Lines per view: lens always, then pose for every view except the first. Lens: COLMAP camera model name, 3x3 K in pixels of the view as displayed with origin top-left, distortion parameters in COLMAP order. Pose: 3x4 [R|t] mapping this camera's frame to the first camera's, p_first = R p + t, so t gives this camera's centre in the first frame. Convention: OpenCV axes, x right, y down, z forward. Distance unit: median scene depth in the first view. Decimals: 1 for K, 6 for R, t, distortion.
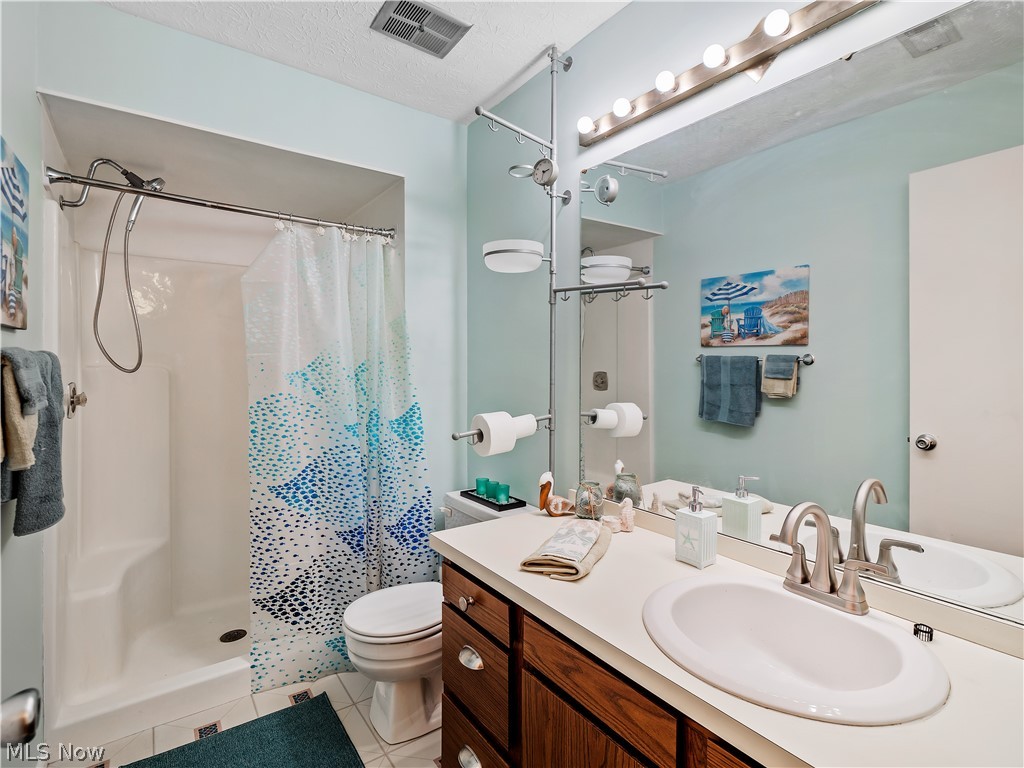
lens RADIAL K [[502.1, 0, 516.9], [0, 502.1, 363.9], [0, 0, 1]] dist [0.001624, -0.005643]
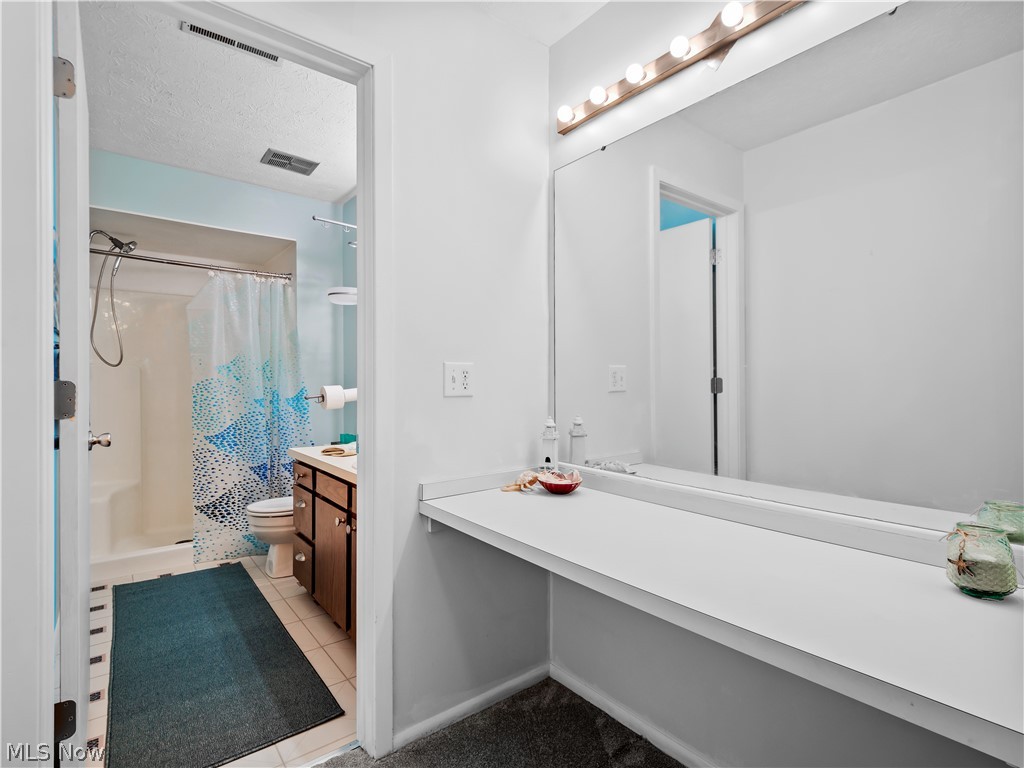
lens RADIAL K [[502.1, 0, 511.9], [0, 502.1, 384.4], [0, 0, 1]] dist [0.001624, -0.005643]
pose [[0.999306, -0.000730, 0.037251, 0.414302], [0.000510, 0.999982, 0.005925, 0.066733], [-0.037255, -0.005902, 0.999288, -0.620129]]
